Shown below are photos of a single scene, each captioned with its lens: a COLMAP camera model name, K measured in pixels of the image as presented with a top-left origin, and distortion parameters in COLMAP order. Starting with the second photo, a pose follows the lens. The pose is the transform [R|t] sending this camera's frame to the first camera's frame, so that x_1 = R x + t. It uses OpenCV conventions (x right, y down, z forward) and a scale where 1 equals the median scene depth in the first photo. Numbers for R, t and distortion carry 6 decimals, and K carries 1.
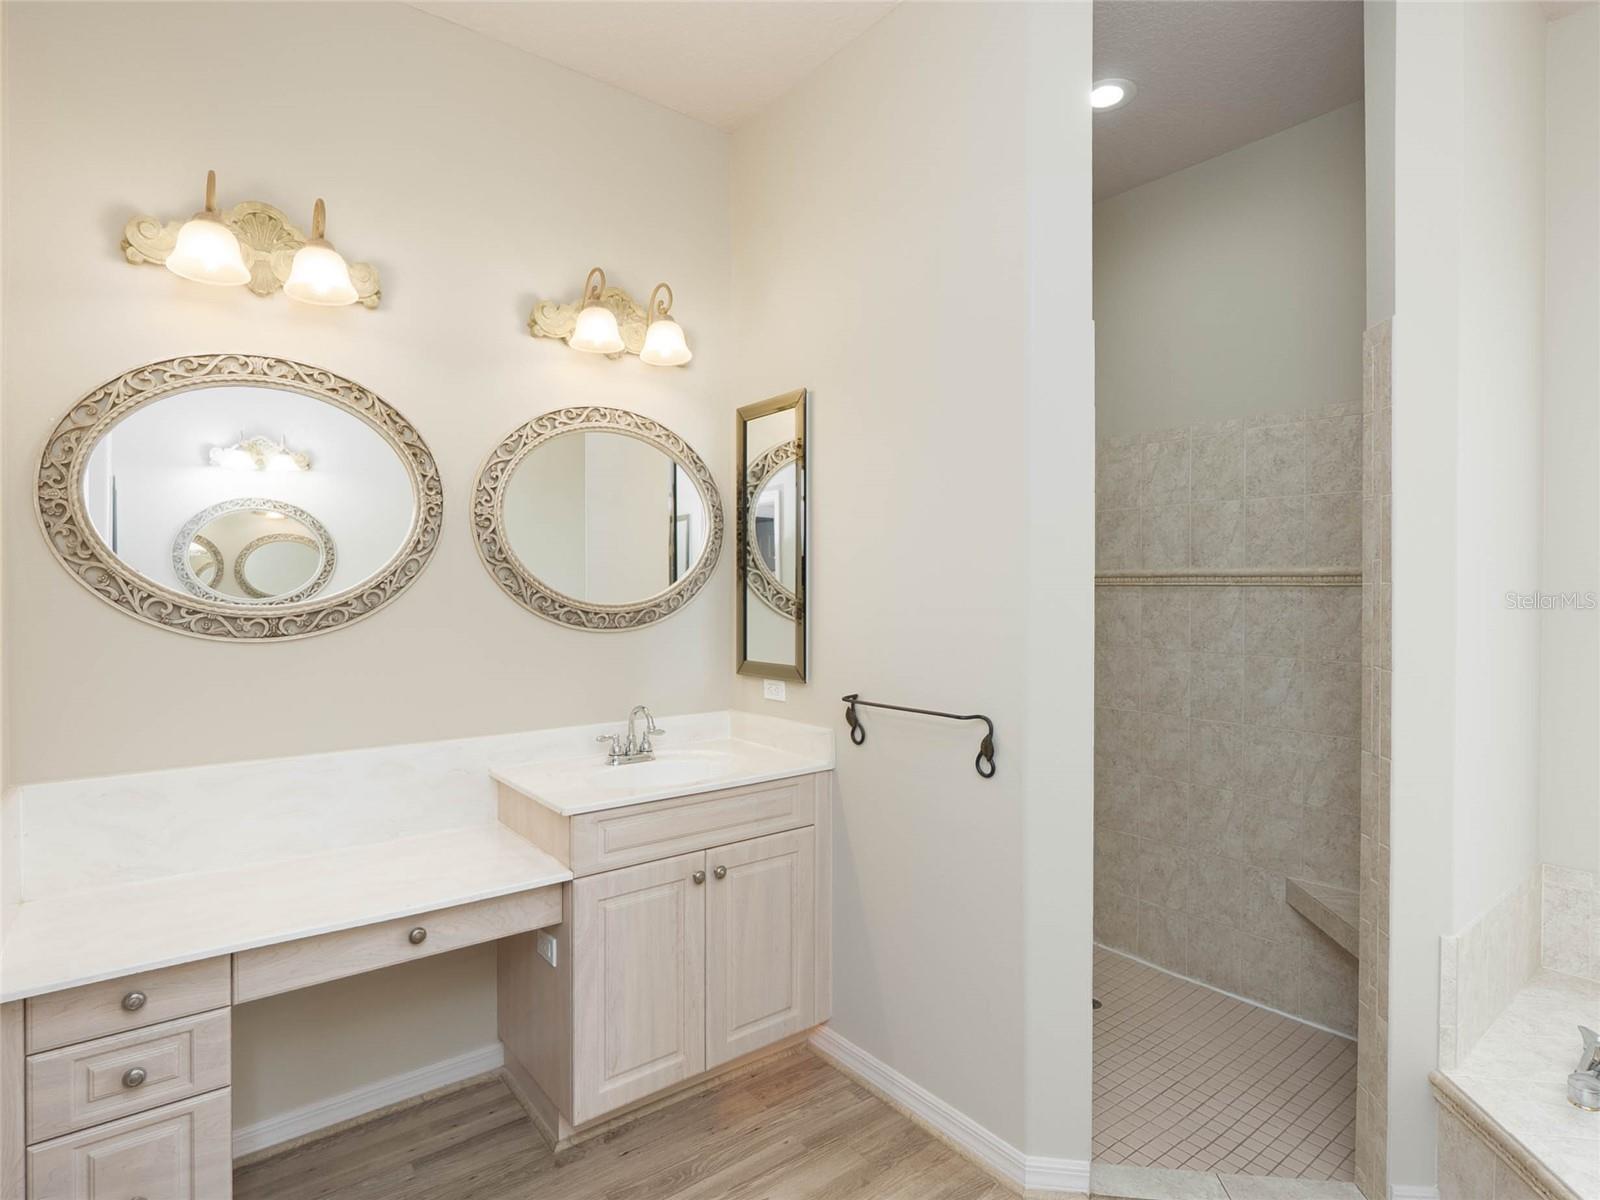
lens RADIAL K [[842.0, 0, 806.2], [0, 842.0, 594.0], [0, 0, 1]] dist [-0.006453, 0.000022]
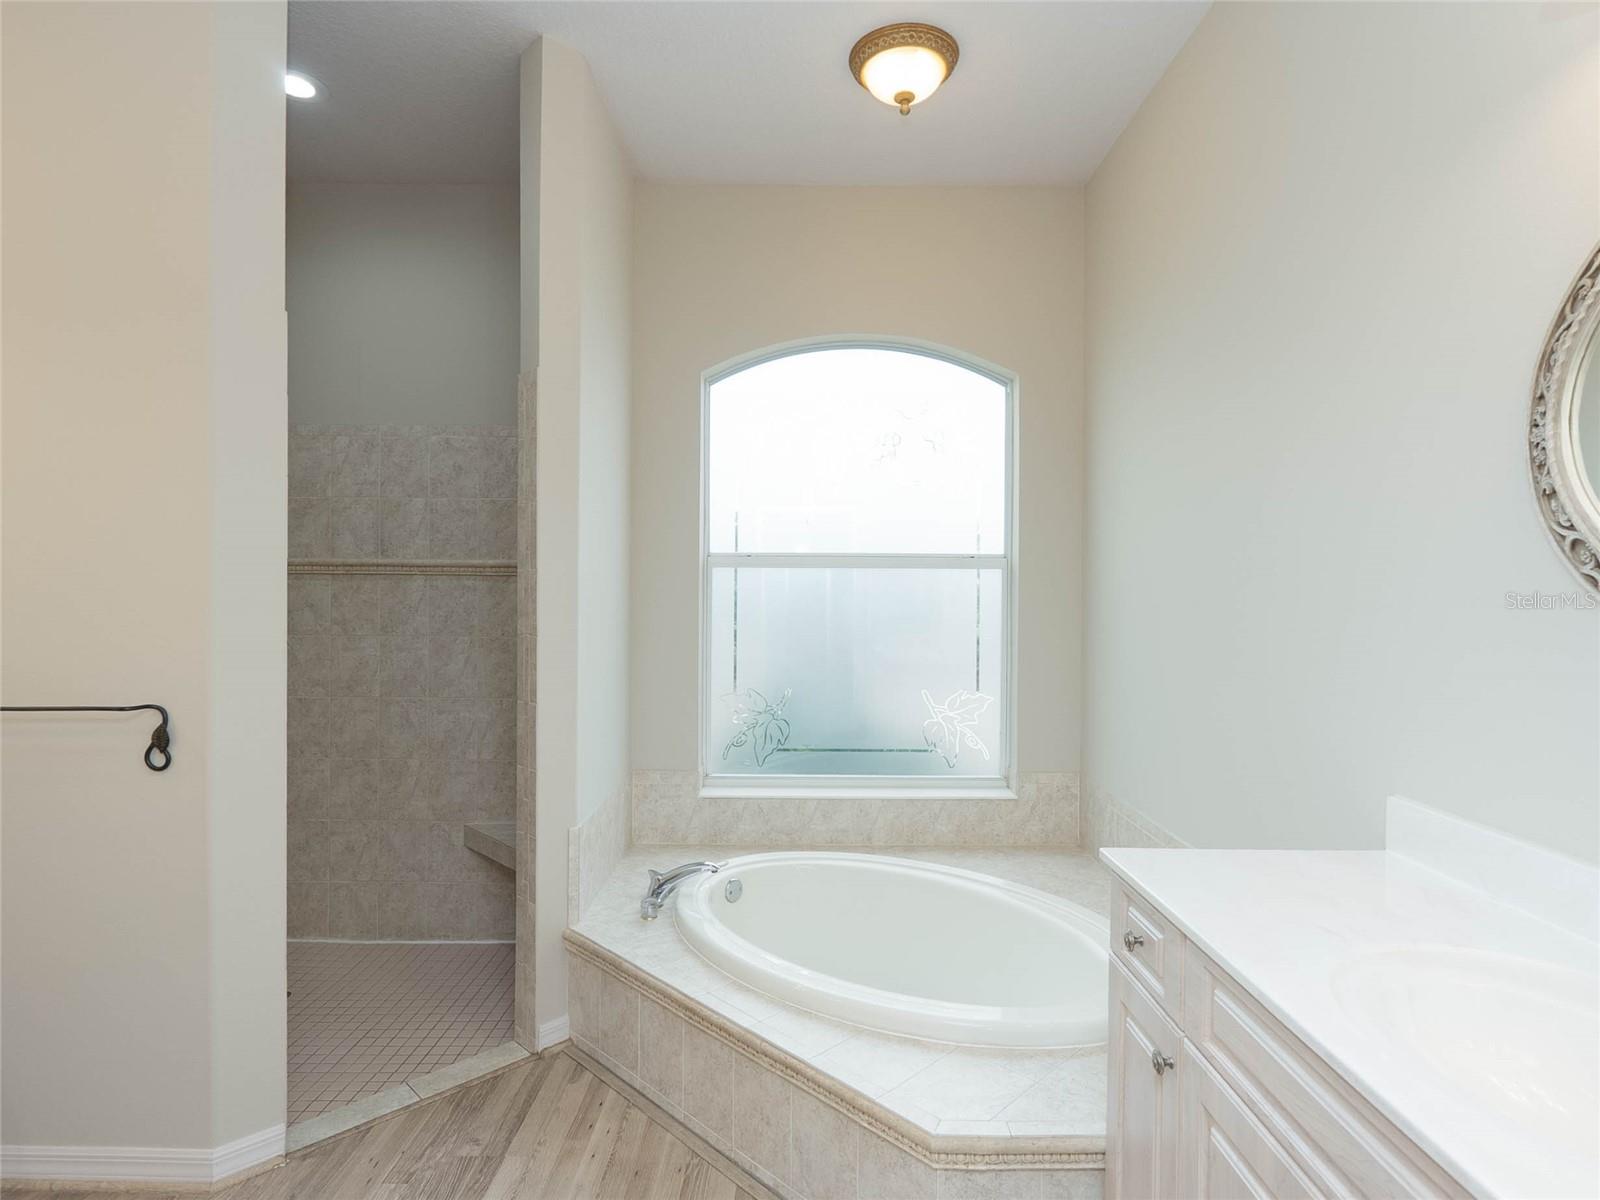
lens RADIAL K [[842.0, 0, 806.2], [0, 842.0, 594.0], [0, 0, 1]] dist [-0.006453, 0.000022]
pose [[0.621131, -0.000958, 0.783706, -0.052812], [0.000749, 1.000000, 0.000629, 0.017377], [-0.783706, 0.000197, 0.621132, -0.107158]]
